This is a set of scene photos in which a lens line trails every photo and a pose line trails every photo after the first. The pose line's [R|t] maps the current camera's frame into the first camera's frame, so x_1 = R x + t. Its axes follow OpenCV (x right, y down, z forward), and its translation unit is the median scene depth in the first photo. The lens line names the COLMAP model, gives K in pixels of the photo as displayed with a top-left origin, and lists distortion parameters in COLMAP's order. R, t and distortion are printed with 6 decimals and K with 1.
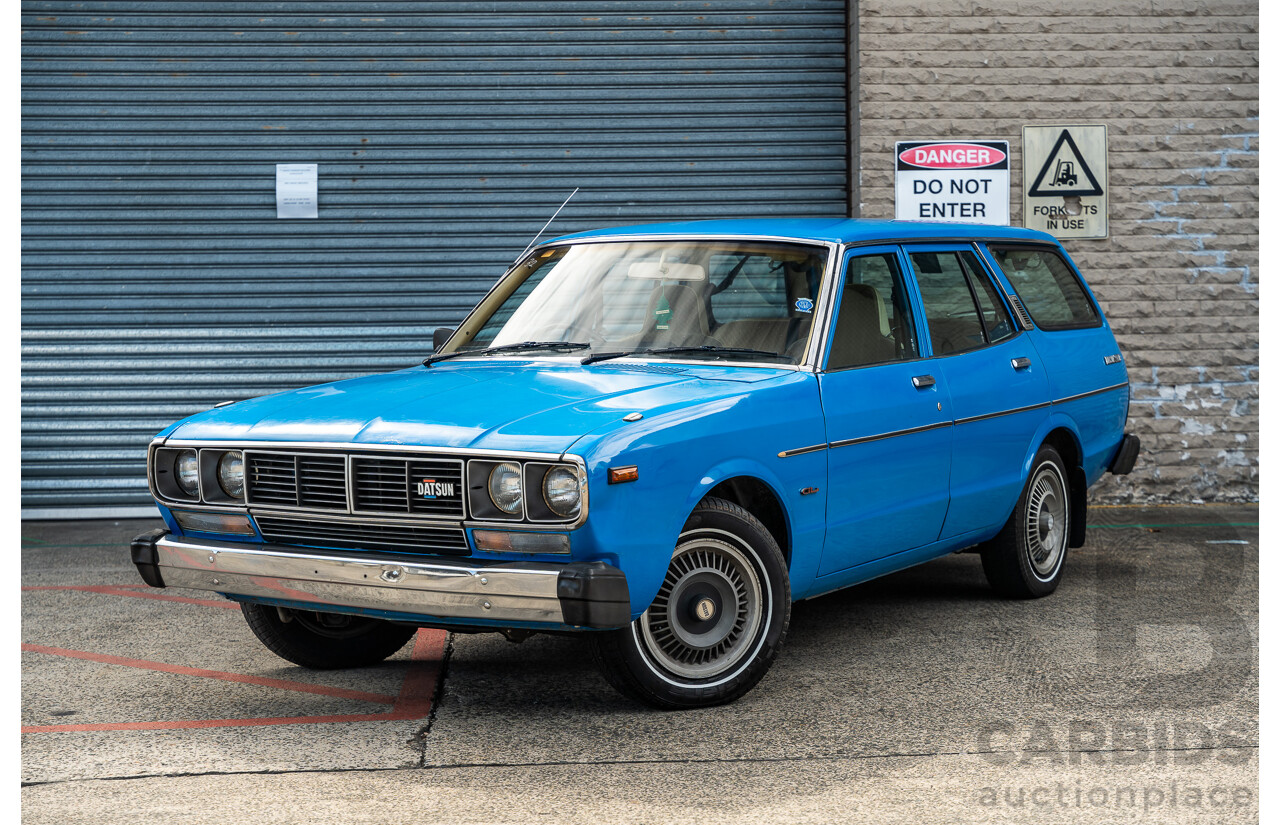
lens RADIAL K [[2349.8, 0, 645.4], [0, 2349.8, 443.2], [0, 0, 1]] dist [0.049654, 0.000000]
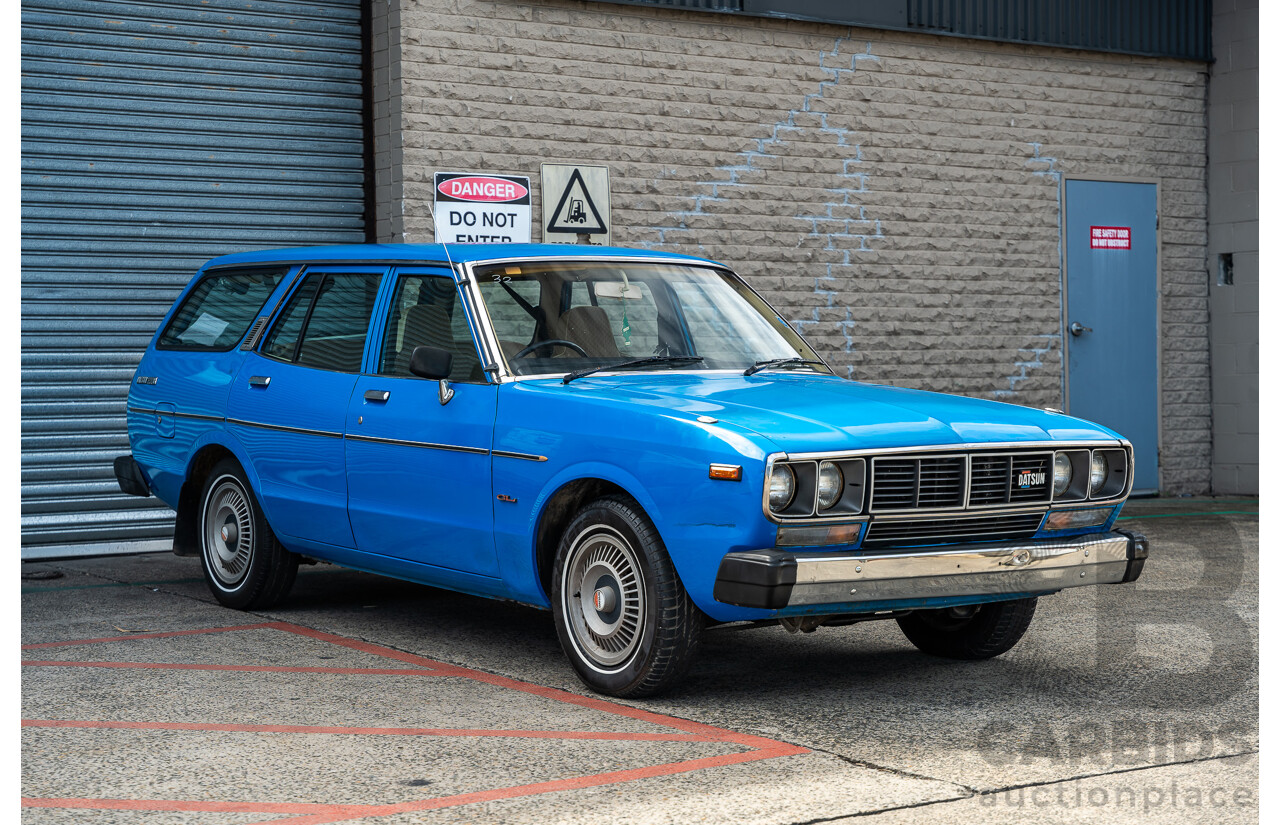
lens RADIAL K [[2349.8, 0, 649.1], [0, 2349.8, 433.3], [0, 0, 1]] dist [0.049654, 0.000000]
pose [[0.841950, -0.010742, 0.539448, -0.352246], [0.023997, 0.999558, -0.017550, 0.001818], [-0.539021, 0.027721, 0.841836, 0.116123]]
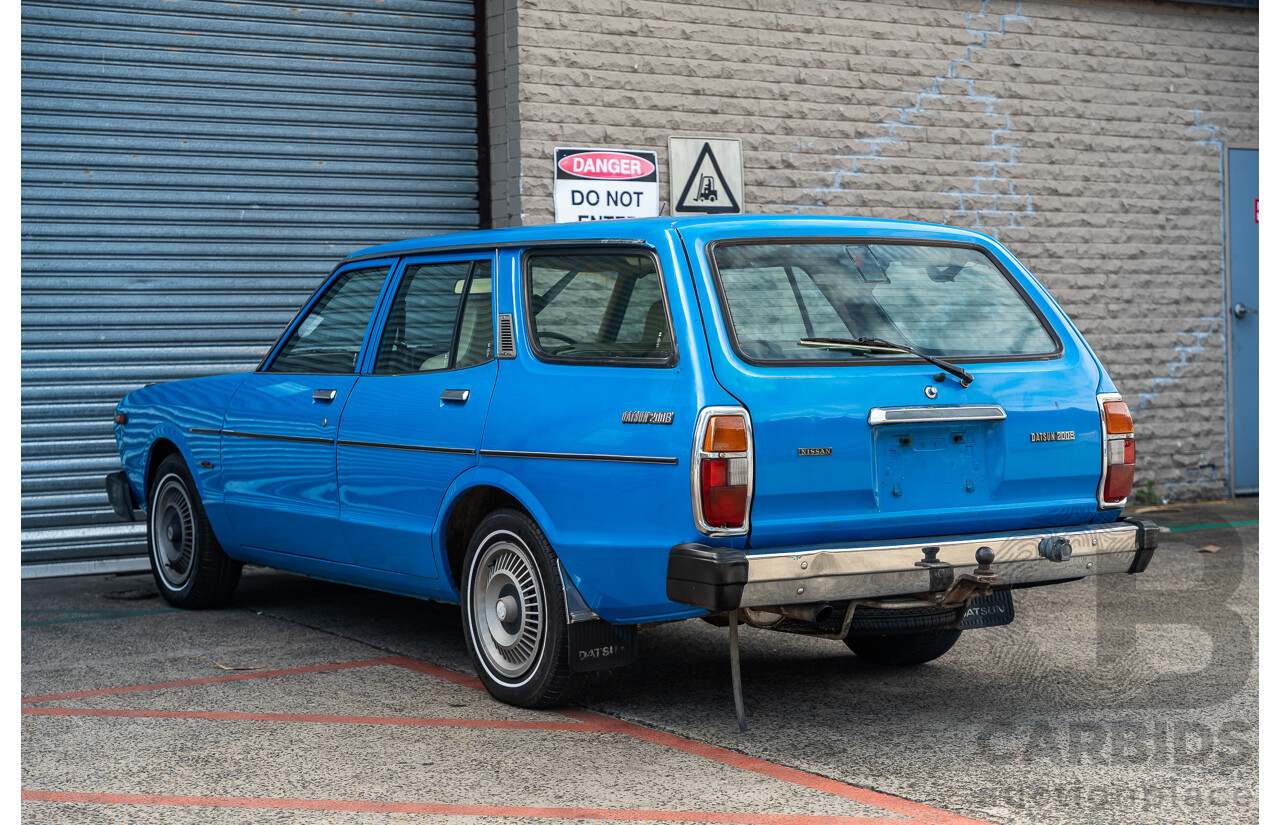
lens RADIAL K [[2349.8, 0, 667.6], [0, 2349.8, 436.2], [0, 0, 1]] dist [0.049654, 0.000000]
pose [[0.857565, -0.021732, 0.513916, -0.326268], [0.028975, 0.999562, -0.006081, -0.008971], [-0.513559, 0.020106, 0.857819, 0.193107]]
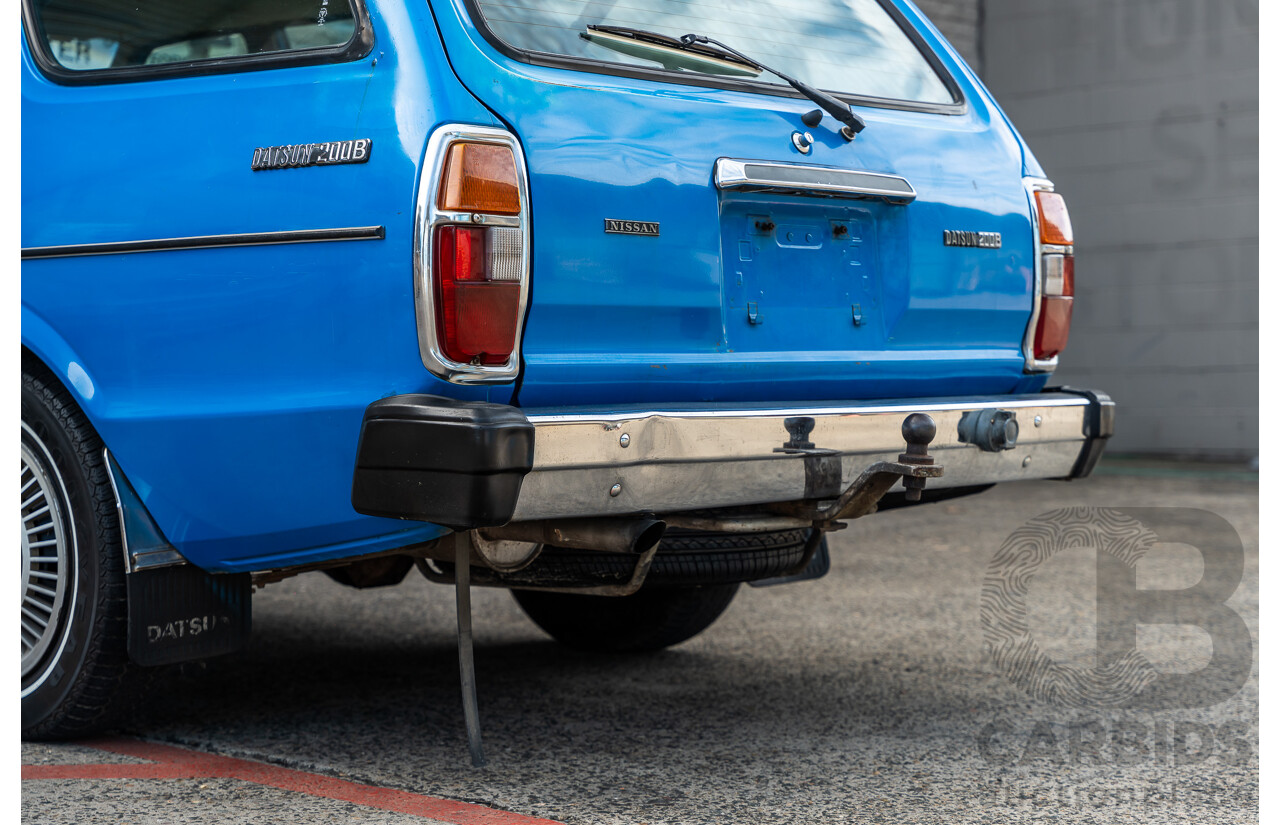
lens RADIAL K [[2349.8, 0, 644.9], [0, 2349.8, 411.0], [0, 0, 1]] dist [0.049654, 0.000000]
pose [[0.696541, -0.009461, 0.717455, -0.229266], [0.034411, 0.999203, -0.020232, 0.018277], [-0.716692, 0.038780, 0.696311, 0.424964]]
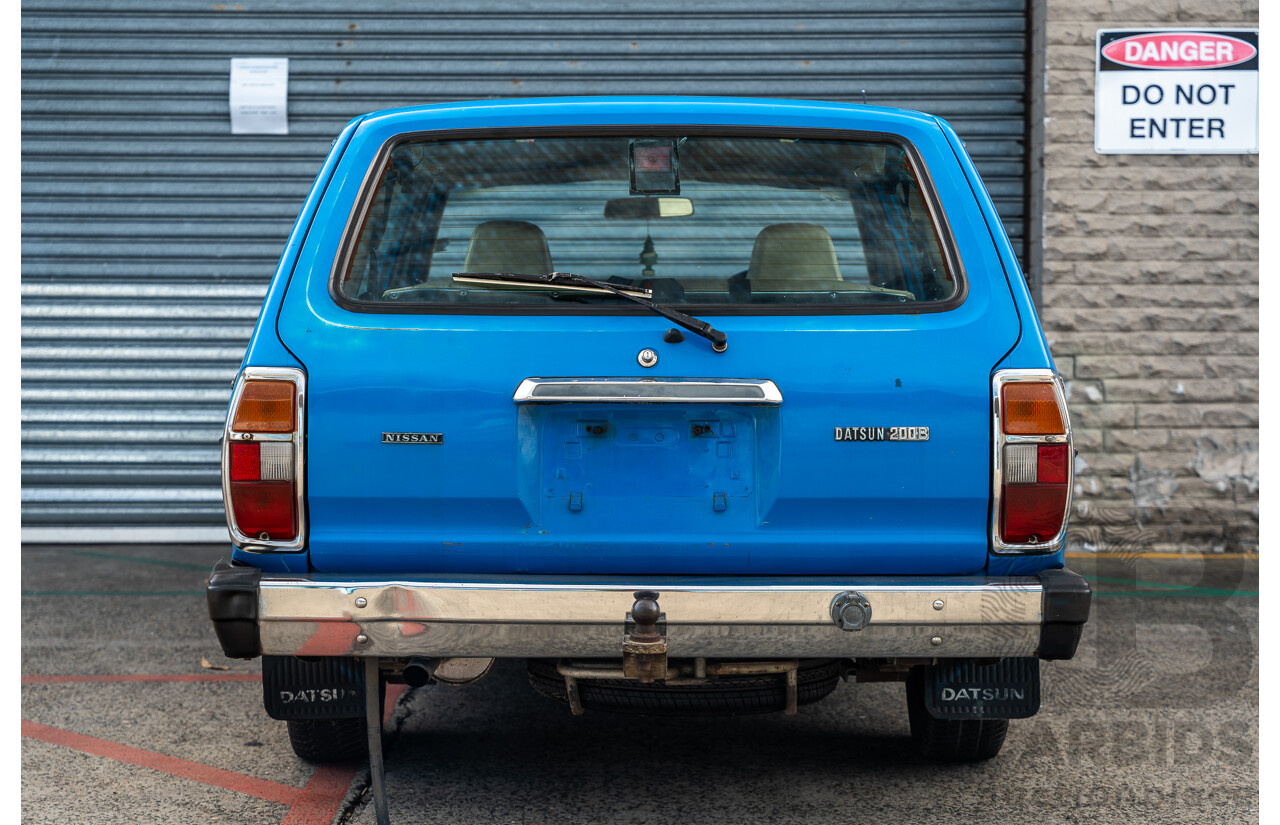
lens RADIAL K [[2462.2, 0, 630.0], [0, 2462.2, 447.9], [0, 0, 1]] dist [0.087190, 0.000000]
pose [[0.998023, 0.016189, -0.060729, 0.013820], [-0.015292, 0.999768, 0.015198, -0.012393], [0.060961, -0.014240, 0.998039, 0.249928]]
